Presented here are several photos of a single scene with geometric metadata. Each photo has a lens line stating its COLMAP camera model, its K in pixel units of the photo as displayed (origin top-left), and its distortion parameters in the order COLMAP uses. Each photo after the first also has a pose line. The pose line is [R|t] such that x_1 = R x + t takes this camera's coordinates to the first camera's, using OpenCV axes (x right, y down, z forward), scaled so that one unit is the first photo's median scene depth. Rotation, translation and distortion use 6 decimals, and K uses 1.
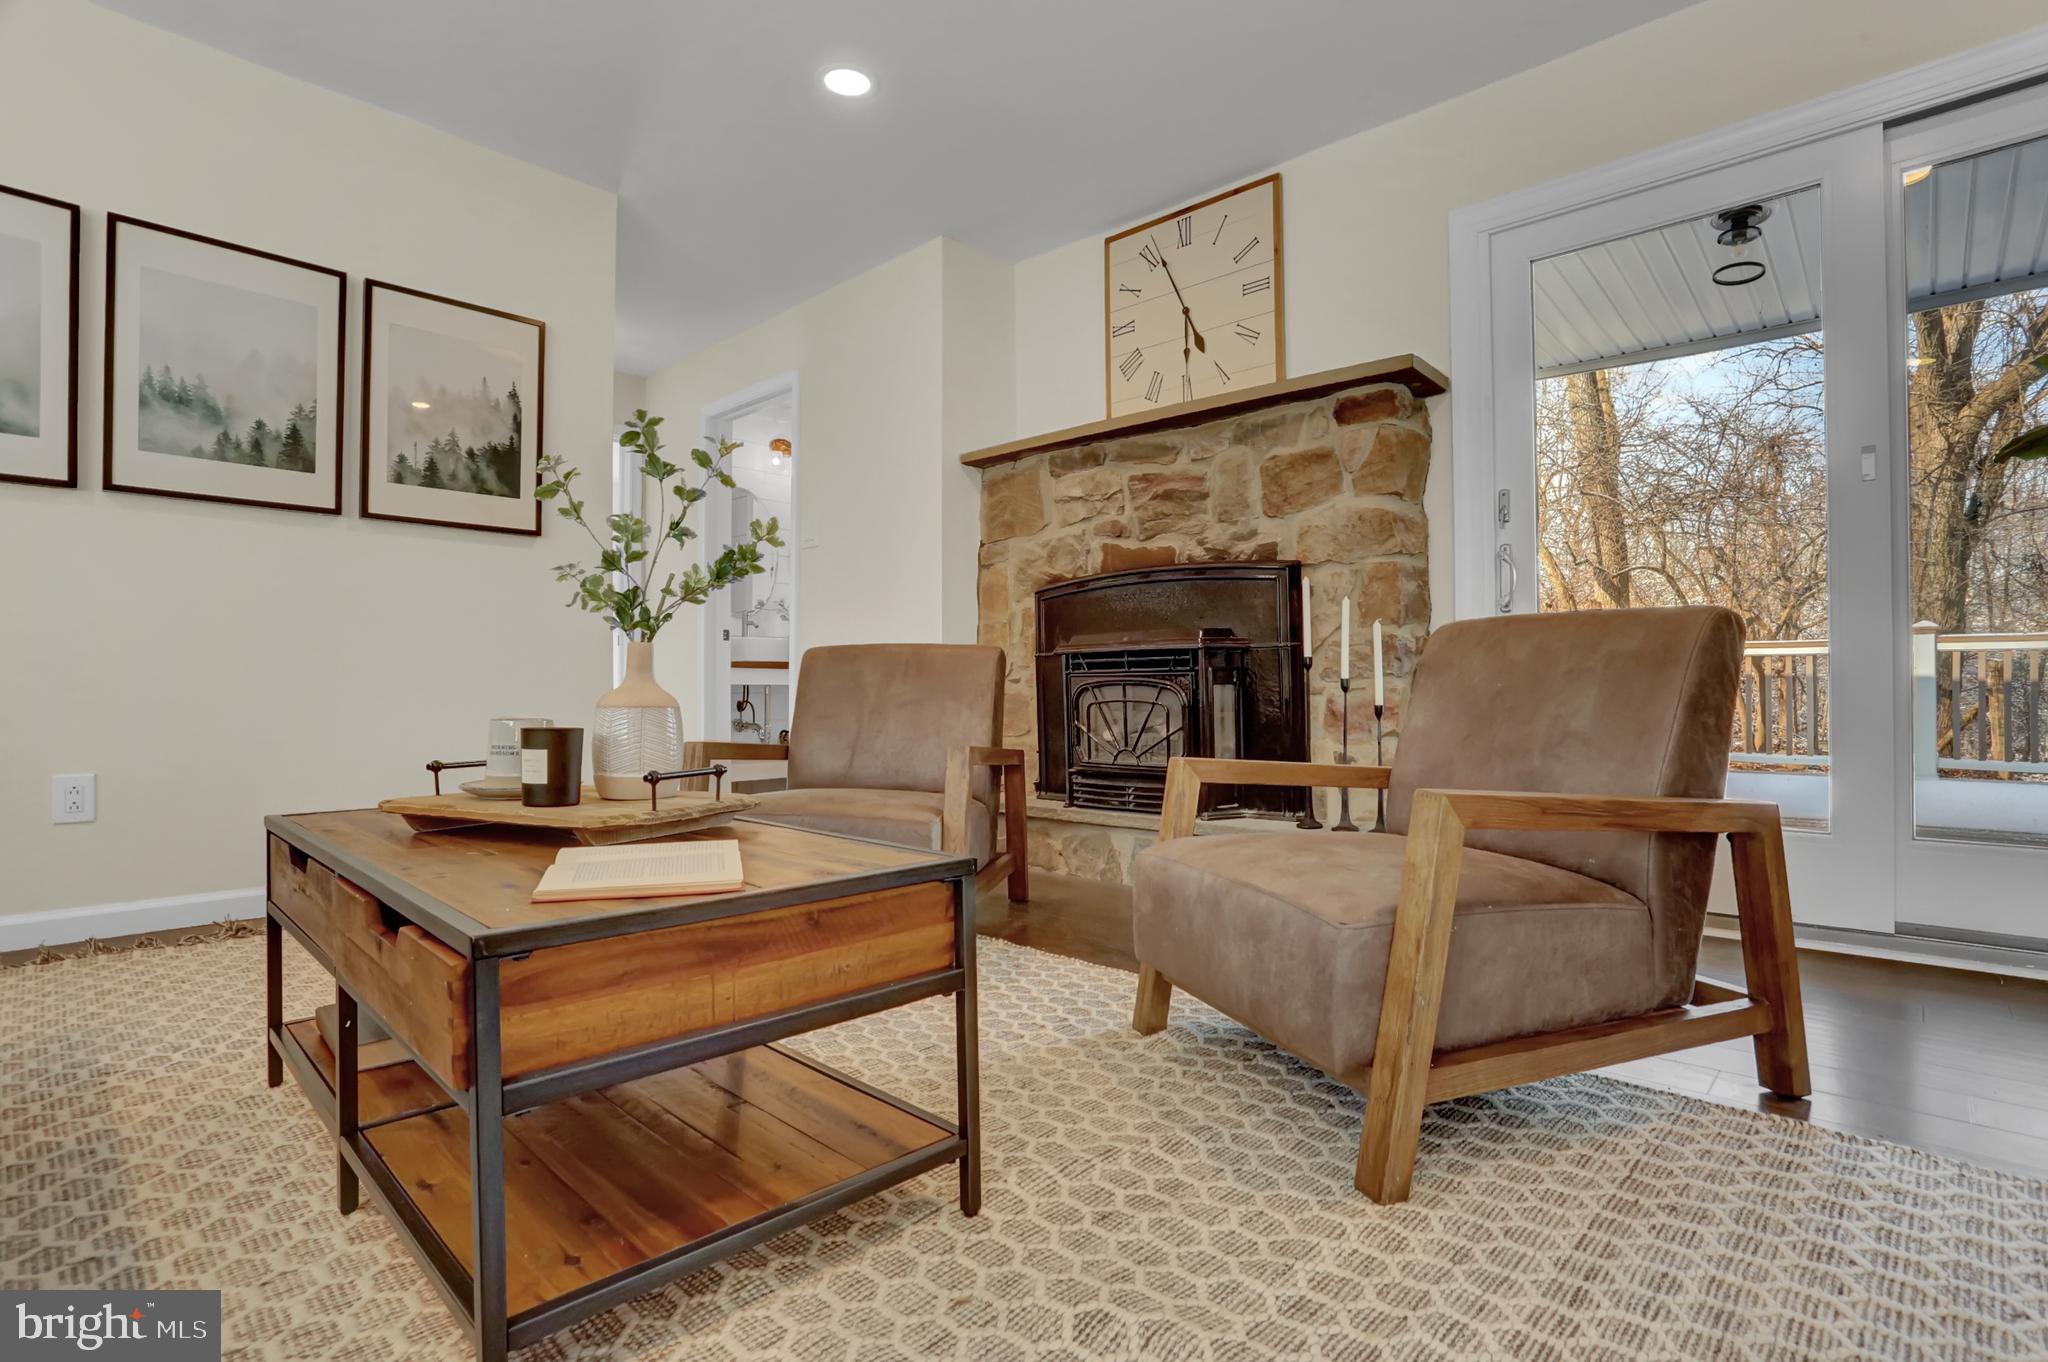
lens RADIAL K [[992.8, 0, 1042.8], [0, 992.8, 693.3], [0, 0, 1]] dist [-0.065092, 0.024592]
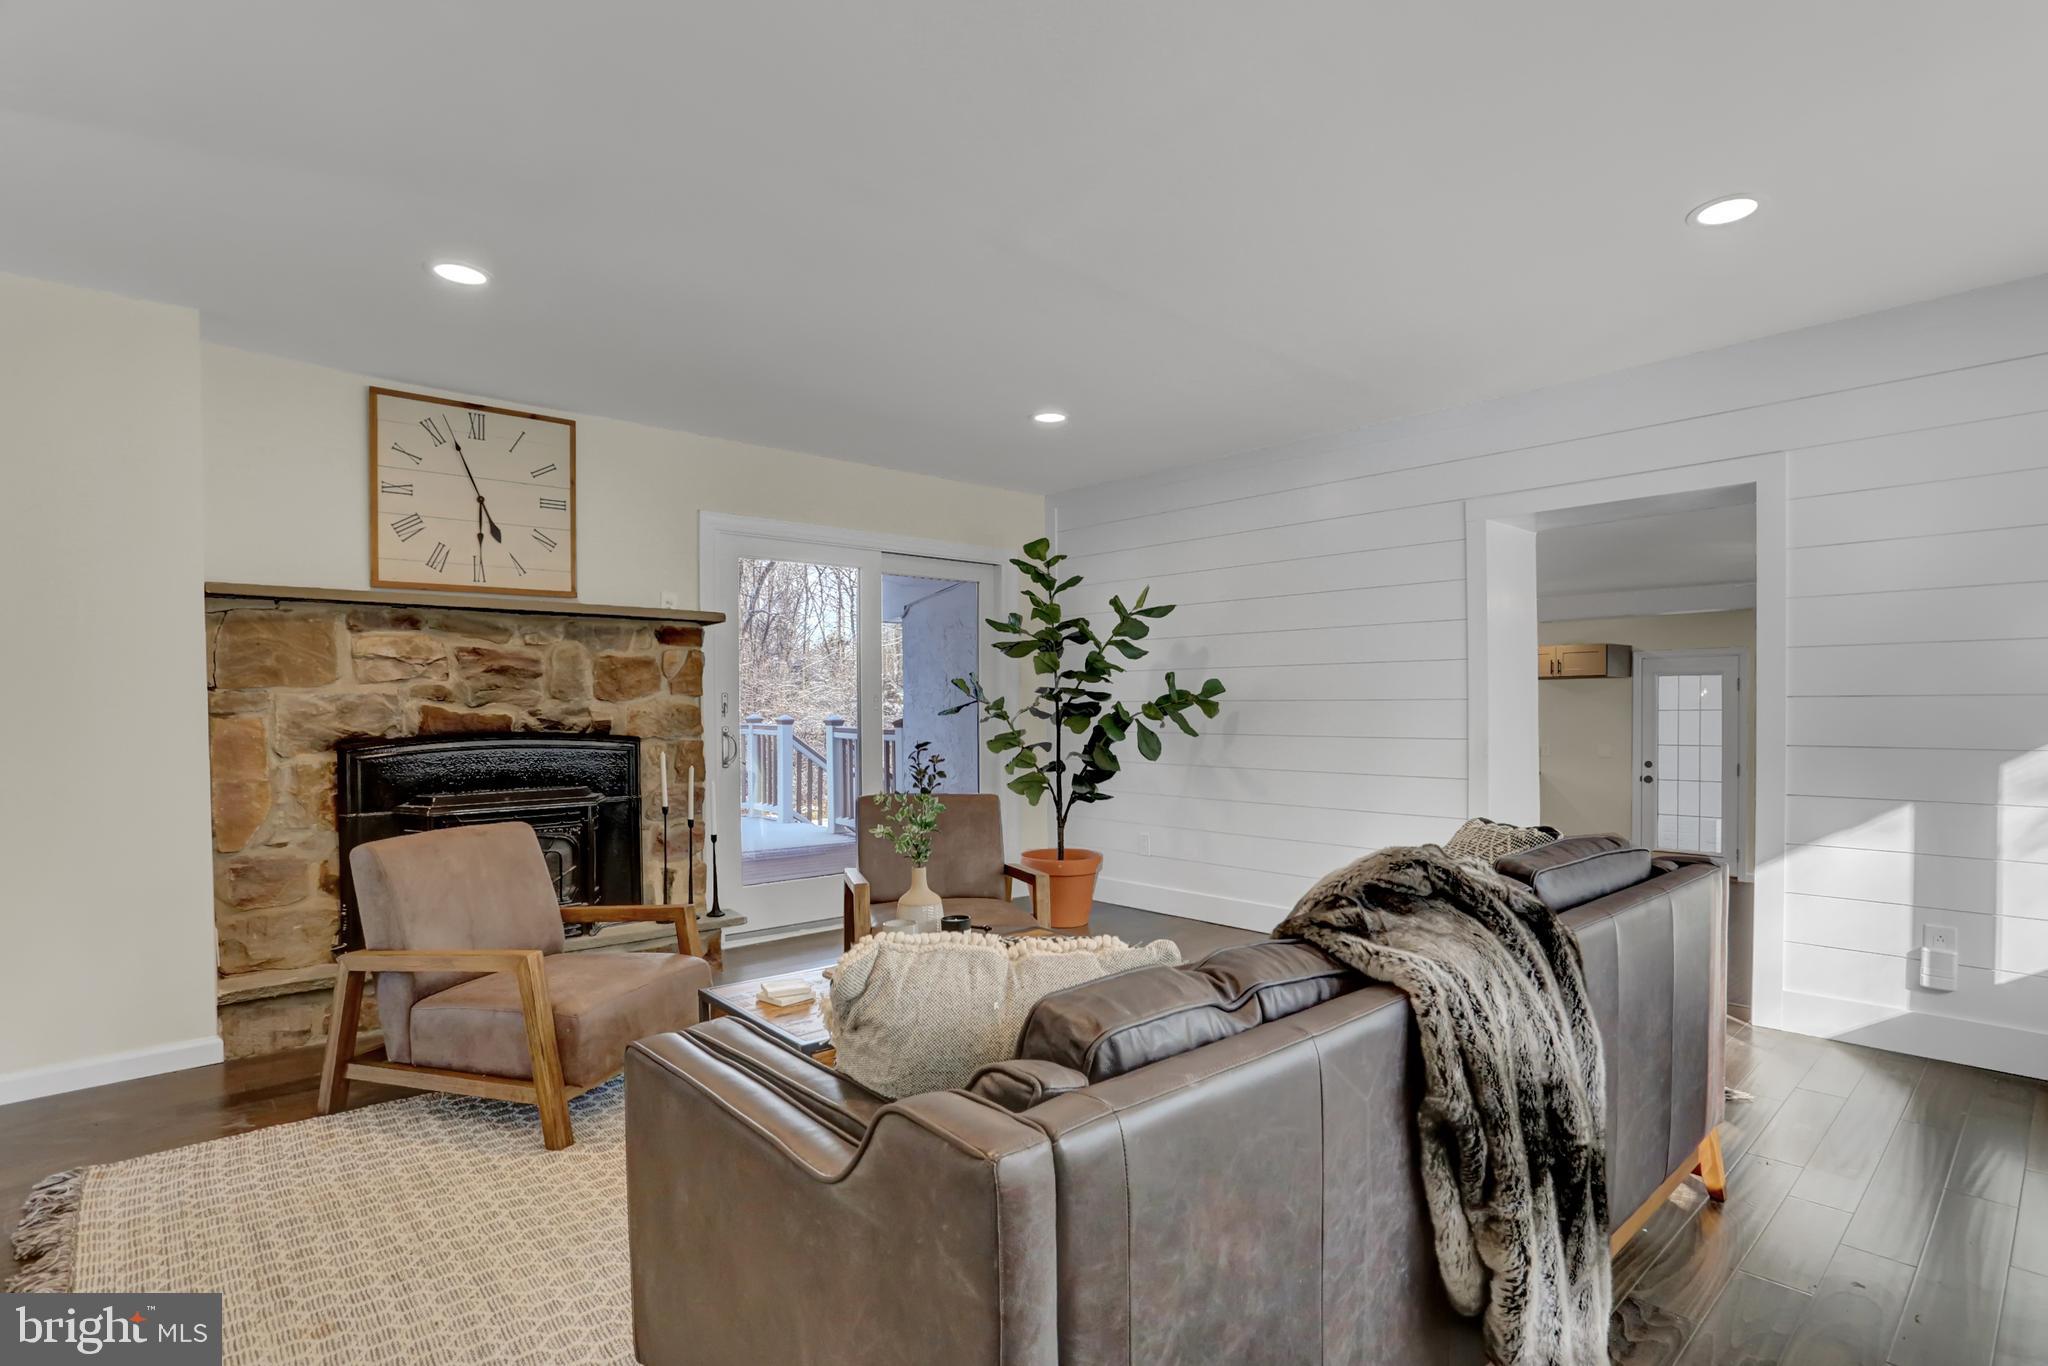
lens RADIAL K [[992.8, 0, 1054.1], [0, 992.8, 734.9], [0, 0, 1]] dist [-0.065092, 0.024592]
pose [[0.082000, -0.034927, 0.996020, -1.072652], [-0.000881, 0.999383, 0.035118, -0.184614], [-0.996632, -0.003757, 0.081919, 0.292259]]
